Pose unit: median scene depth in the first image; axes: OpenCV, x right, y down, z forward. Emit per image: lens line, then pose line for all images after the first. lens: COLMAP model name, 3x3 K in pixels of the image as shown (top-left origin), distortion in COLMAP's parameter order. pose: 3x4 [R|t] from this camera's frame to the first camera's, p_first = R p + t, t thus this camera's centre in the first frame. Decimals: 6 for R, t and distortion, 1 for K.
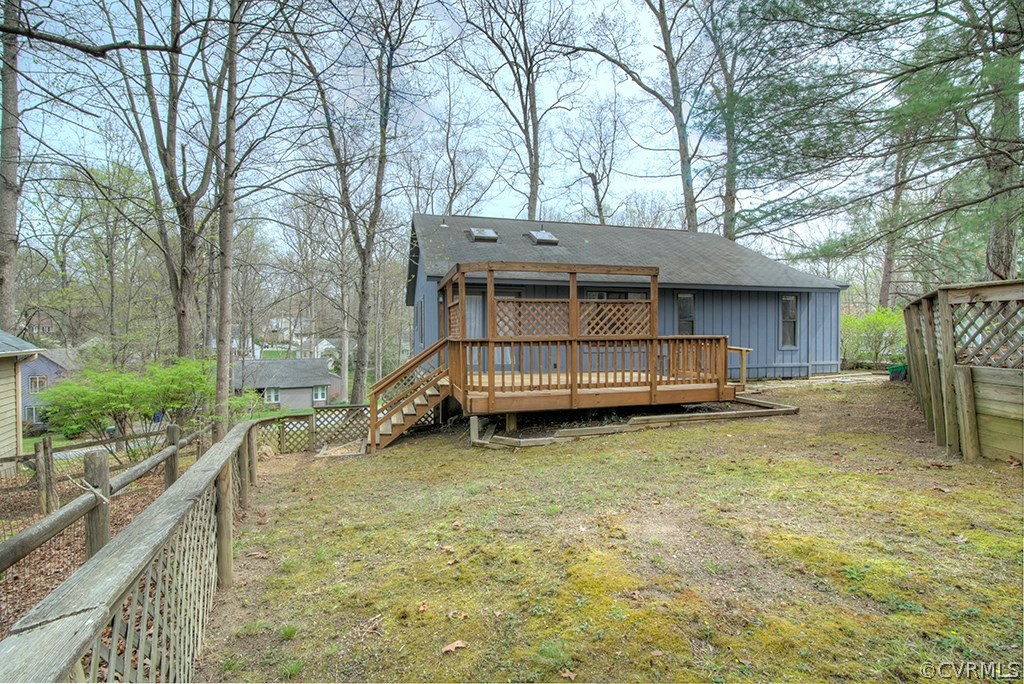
lens RADIAL K [[470.7, 0, 513.1], [0, 470.7, 338.3], [0, 0, 1]] dist [-0.010994, 0.000622]
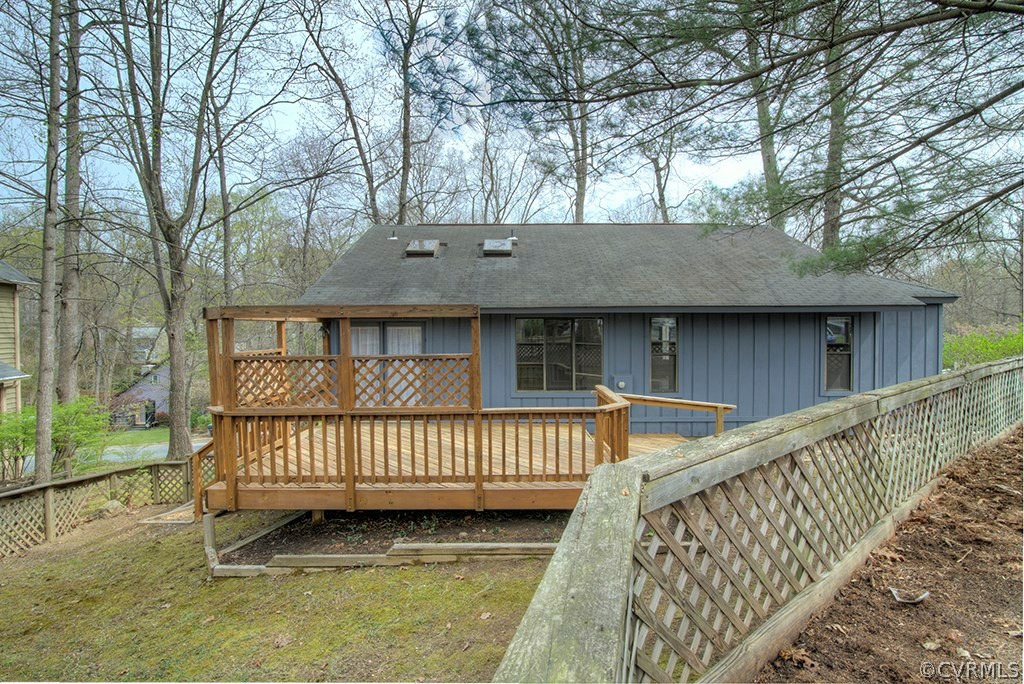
lens RADIAL K [[470.7, 0, 510.9], [0, 470.7, 340.8], [0, 0, 1]] dist [-0.010994, 0.000622]
pose [[0.964874, 0.004190, -0.262679, 0.317766], [-0.000712, 0.999911, 0.013332, -0.066067], [0.262711, -0.012676, 0.964791, 0.232000]]
